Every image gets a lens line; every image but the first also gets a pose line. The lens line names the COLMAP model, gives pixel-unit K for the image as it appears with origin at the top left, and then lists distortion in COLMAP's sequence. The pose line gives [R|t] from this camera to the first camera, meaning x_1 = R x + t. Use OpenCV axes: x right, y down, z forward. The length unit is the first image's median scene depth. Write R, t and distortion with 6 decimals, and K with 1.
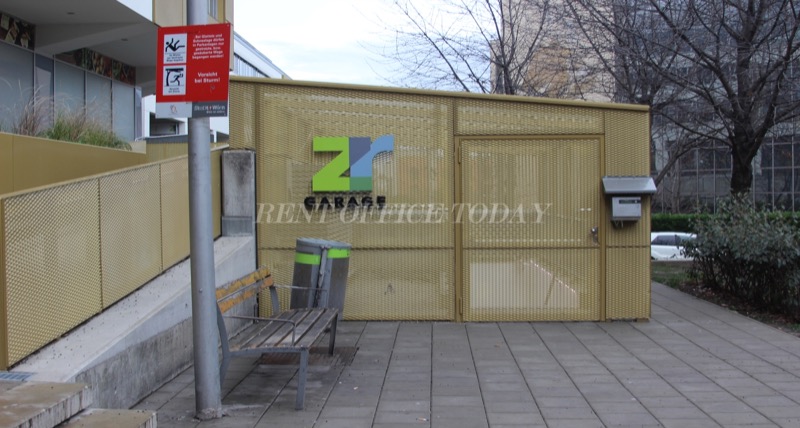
lens RADIAL K [[947.6, 0, 399.9], [0, 947.6, 228.9], [0, 0, 1]] dist [-0.197943, 0.144989]
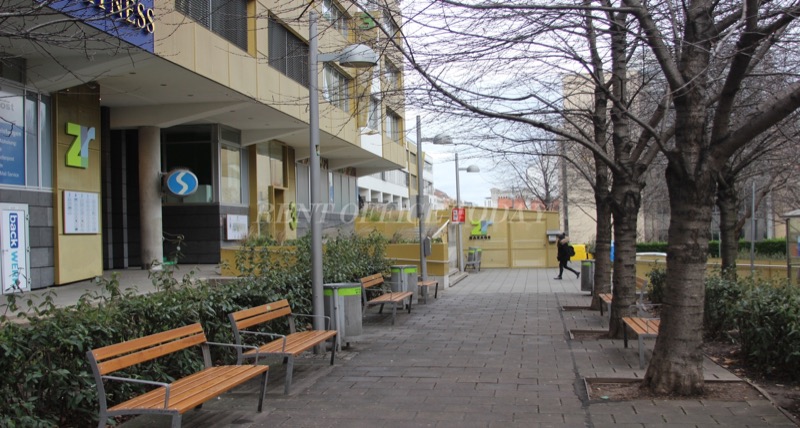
lens RADIAL K [[947.6, 0, 399.9], [0, 947.6, 228.9], [0, 0, 1]] dist [-0.197943, 0.144989]
pose [[0.993440, -0.011968, -0.113728, 0.055161], [0.006719, 0.998899, -0.046428, 0.110876], [0.114159, 0.045359, 0.992427, -2.820149]]
